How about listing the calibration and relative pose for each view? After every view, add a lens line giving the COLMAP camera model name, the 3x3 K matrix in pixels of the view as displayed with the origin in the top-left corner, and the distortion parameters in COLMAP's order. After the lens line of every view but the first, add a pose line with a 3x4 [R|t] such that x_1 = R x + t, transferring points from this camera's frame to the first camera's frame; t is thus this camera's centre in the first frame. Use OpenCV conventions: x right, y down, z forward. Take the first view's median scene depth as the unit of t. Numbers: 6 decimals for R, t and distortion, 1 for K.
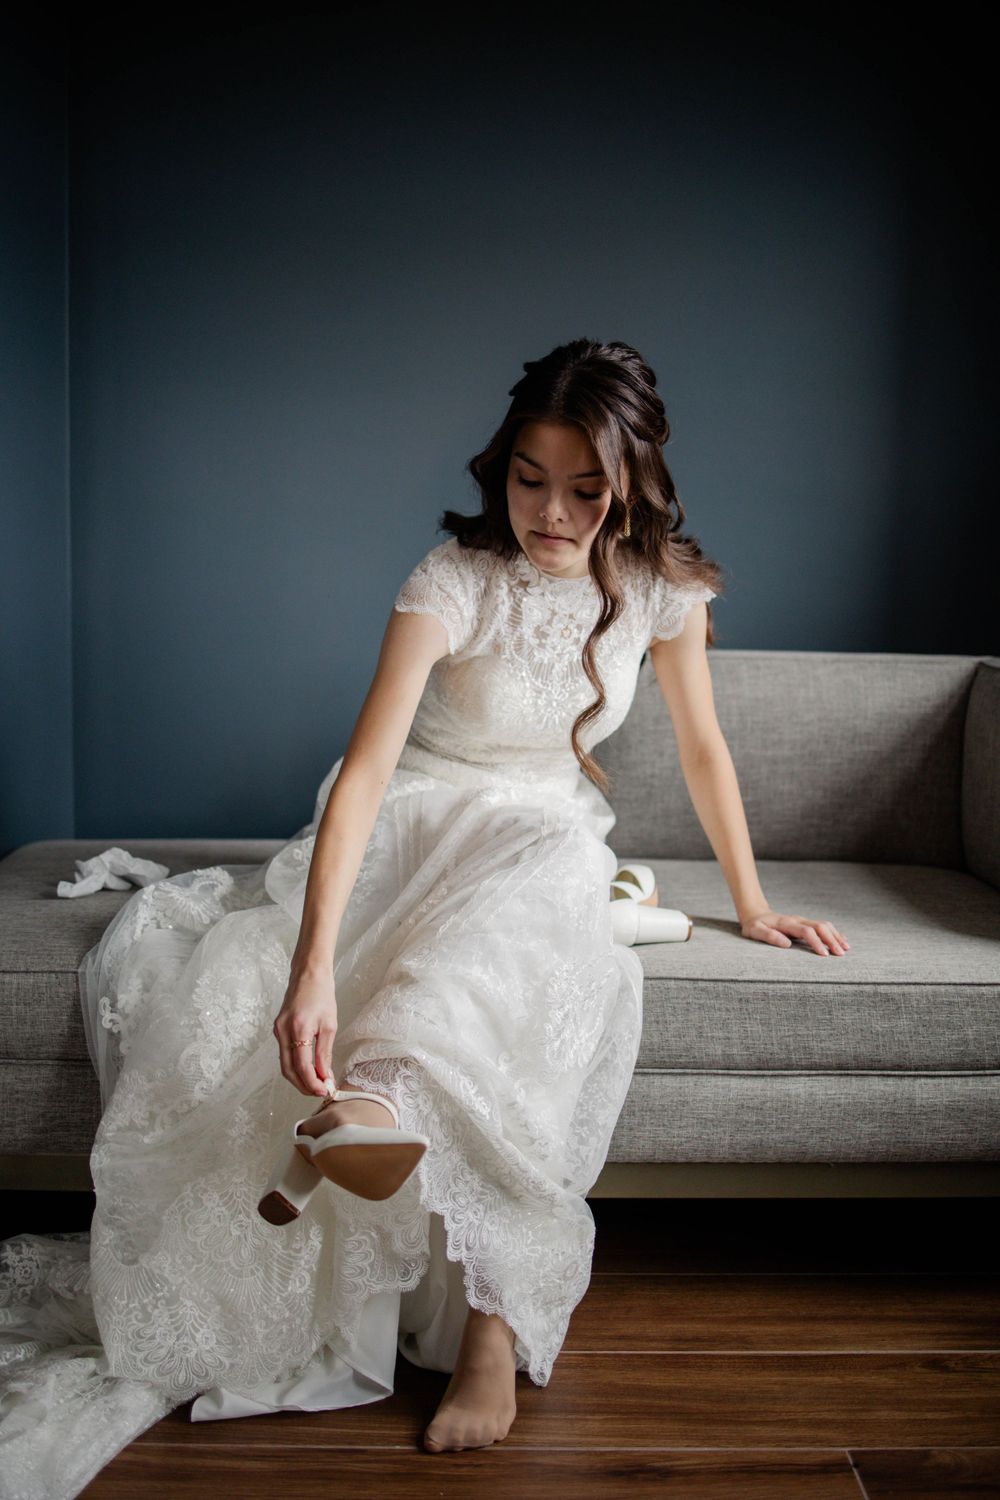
lens RADIAL K [[1478.5, 0, 510.1], [0, 1478.5, 752.4], [0, 0, 1]] dist [-0.067819, 0.000000]
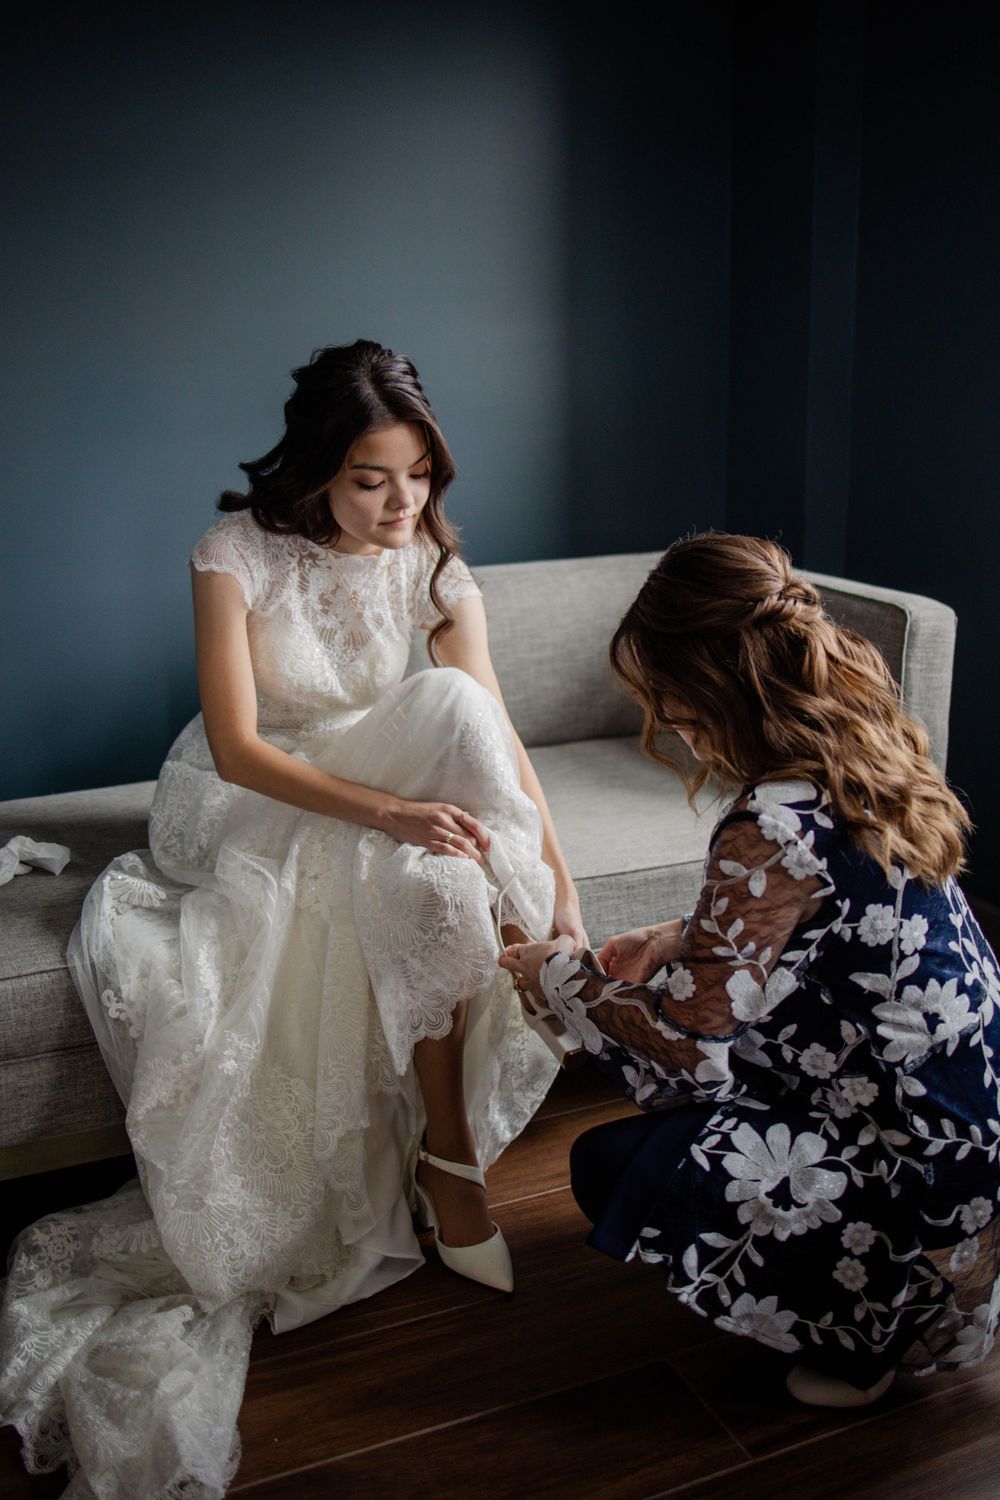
lens RADIAL K [[1478.5, 0, 497.4], [0, 1478.5, 756.6], [0, 0, 1]] dist [-0.067819, 0.000000]
pose [[0.924769, -0.135793, 0.355475, -0.356100], [0.086740, 0.984791, 0.150540, -0.128791], [-0.370511, -0.108381, 0.922483, -0.068686]]
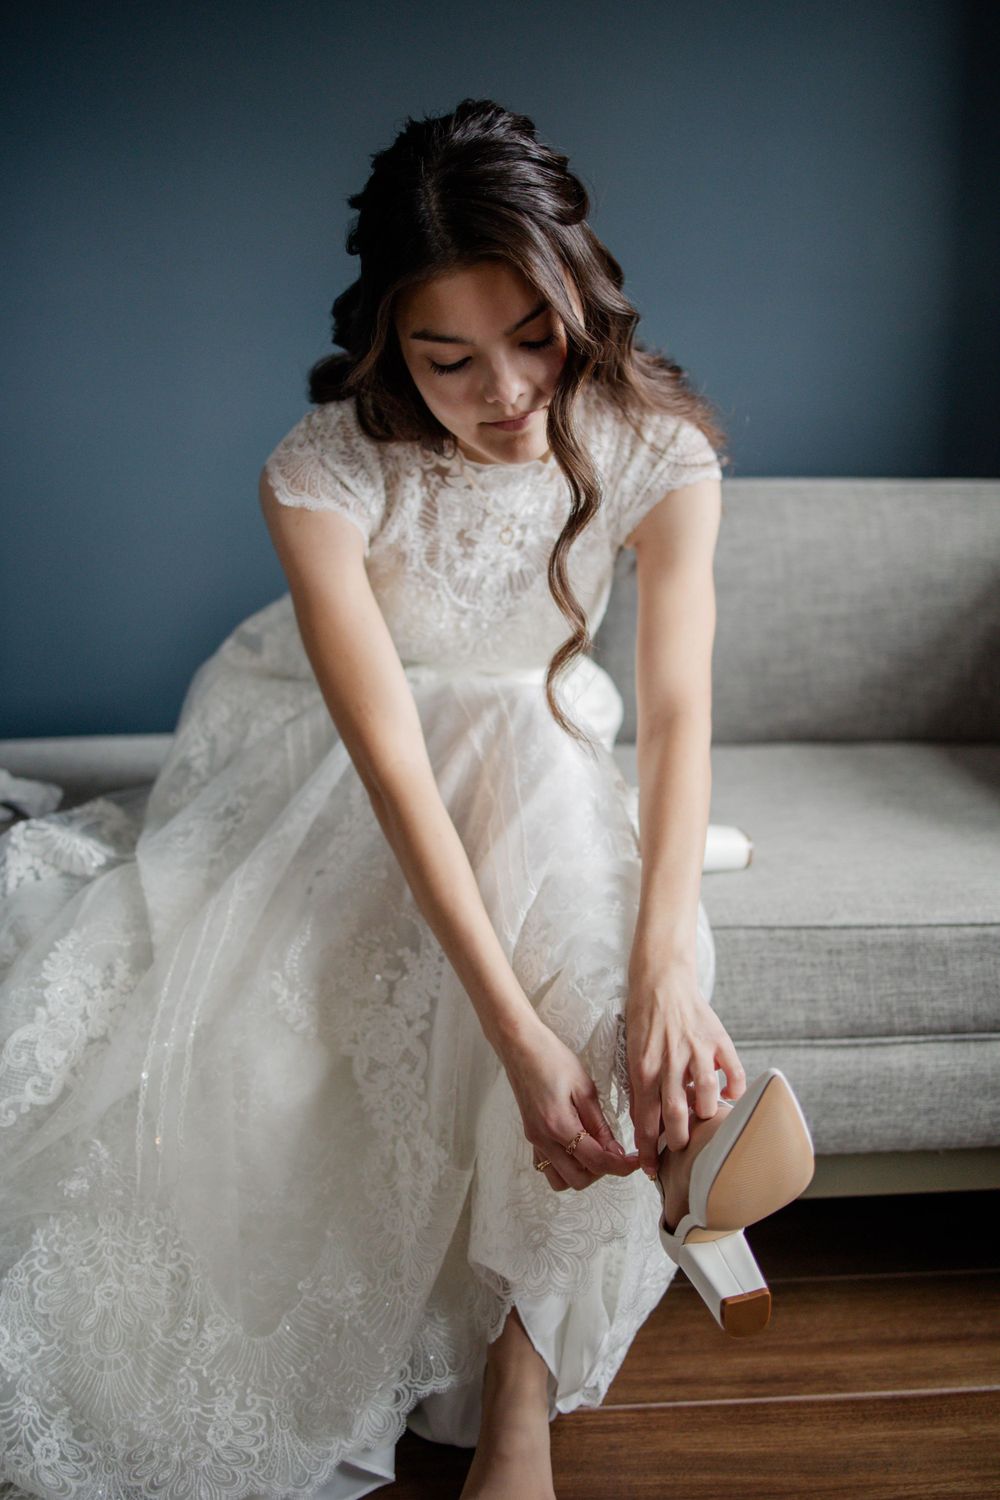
lens RADIAL K [[1596.2, 0, 500.4], [0, 1596.2, 745.7], [0, 0, 1]] dist [-0.079243, 0.000000]
pose [[0.998879, -0.027162, 0.038773, -0.041842], [0.023018, 0.994355, 0.103575, -0.025970], [-0.041367, -0.102567, 0.993866, 0.201160]]
